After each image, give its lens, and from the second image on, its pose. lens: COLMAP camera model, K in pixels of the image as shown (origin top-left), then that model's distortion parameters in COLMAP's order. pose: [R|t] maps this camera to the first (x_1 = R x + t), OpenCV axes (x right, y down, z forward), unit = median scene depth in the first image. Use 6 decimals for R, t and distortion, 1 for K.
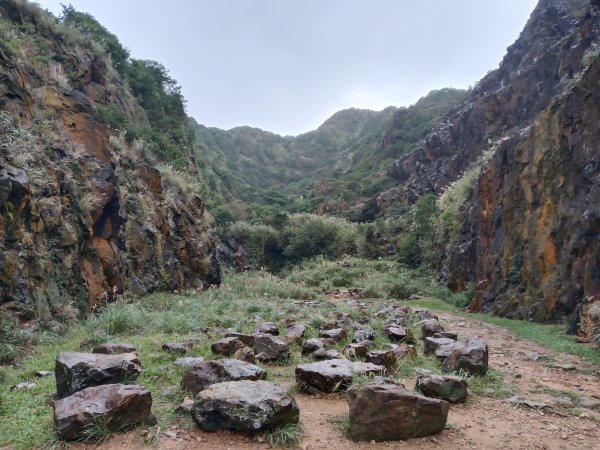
lens RADIAL K [[454.9, 0, 300.0], [0, 454.9, 225.0], [0, 0, 1]] dist [0.059754, -0.112949]
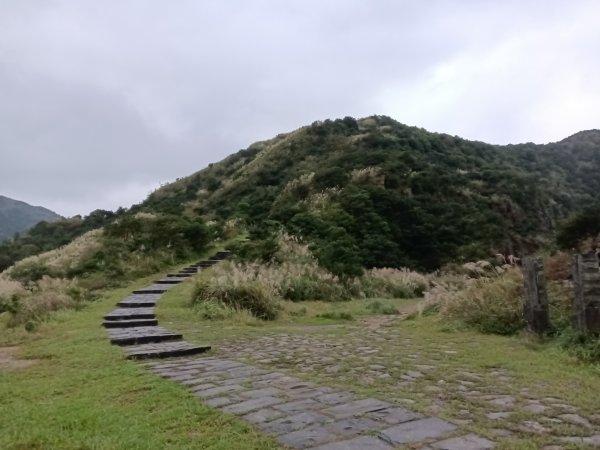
lens RADIAL K [[454.9, 0, 300.0], [0, 454.9, 225.0], [0, 0, 1]] dist [0.059754, -0.112949]
pose [[0.748854, -0.113031, -0.653025, 0.250039], [0.123316, 0.991906, -0.030275, -0.145757], [0.651161, -0.057857, 0.756731, -1.107994]]
